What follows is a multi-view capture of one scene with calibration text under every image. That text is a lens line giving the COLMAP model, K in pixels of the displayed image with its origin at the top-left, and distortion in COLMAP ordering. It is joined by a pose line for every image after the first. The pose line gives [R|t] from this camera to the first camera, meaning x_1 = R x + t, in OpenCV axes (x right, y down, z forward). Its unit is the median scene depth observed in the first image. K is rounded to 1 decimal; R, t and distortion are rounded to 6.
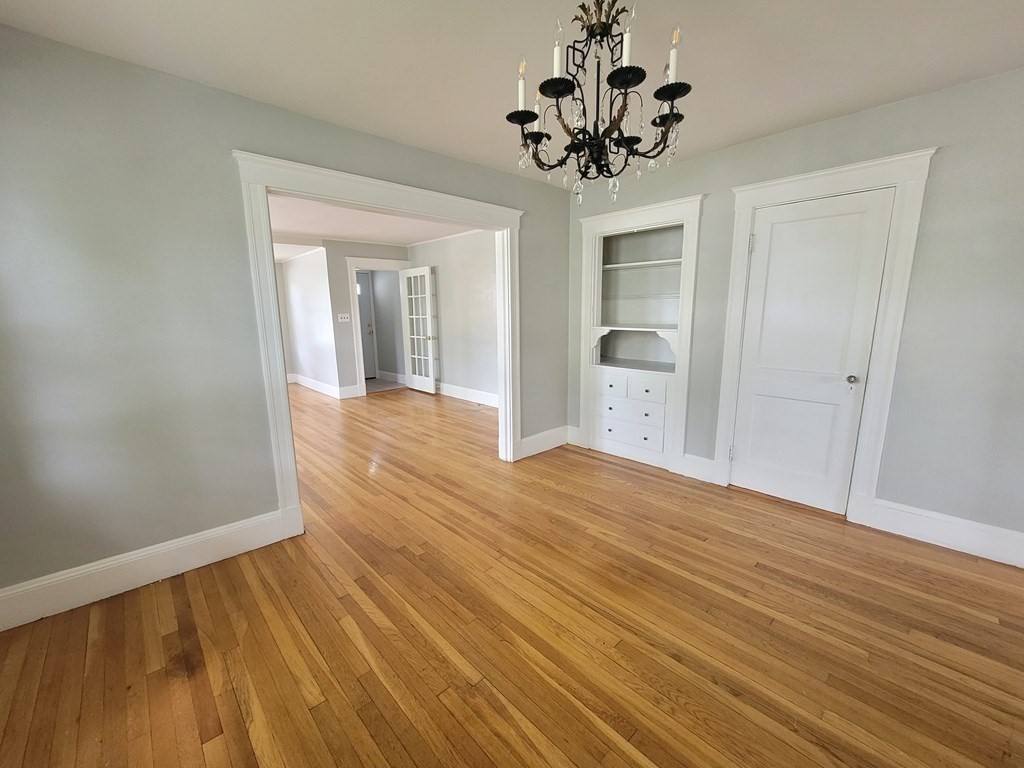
lens RADIAL K [[418.2, 0, 515.5], [0, 418.2, 388.6], [0, 0, 1]] dist [-0.002982, -0.000013]
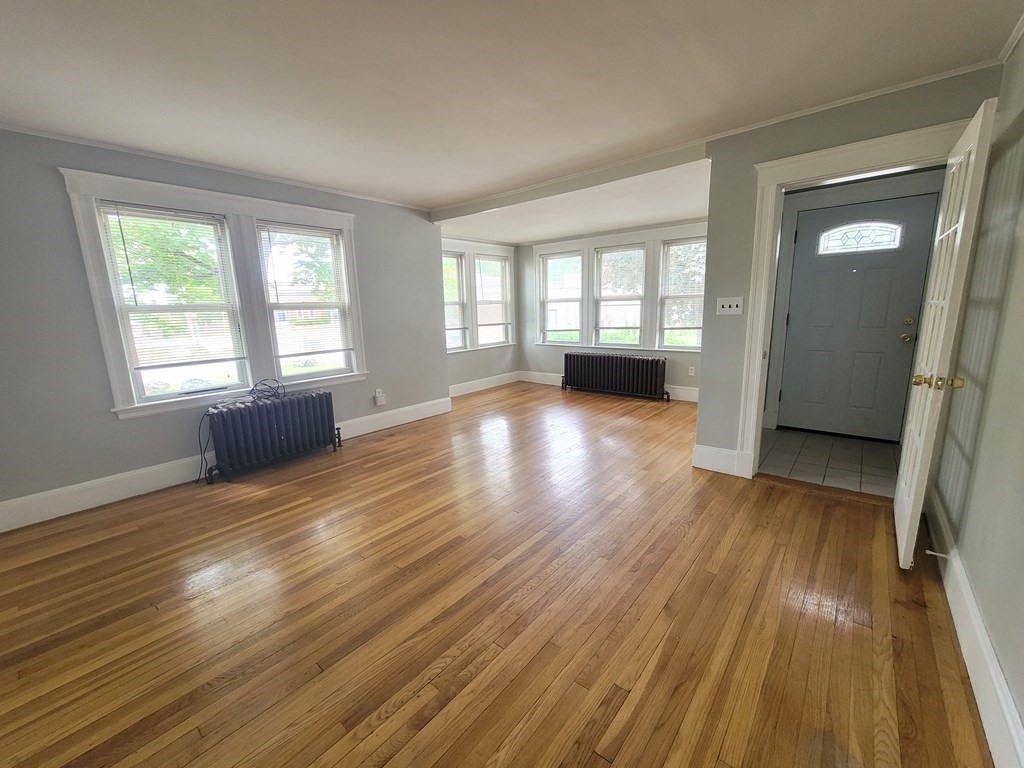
lens RADIAL K [[418.2, 0, 501.0], [0, 418.2, 388.4], [0, 0, 1]] dist [-0.002982, -0.000013]
pose [[0.115594, 0.202051, -0.972529, 0.095063], [-0.158134, 0.970349, 0.182802, -0.365517], [0.980628, 0.132659, 0.144118, 2.030772]]
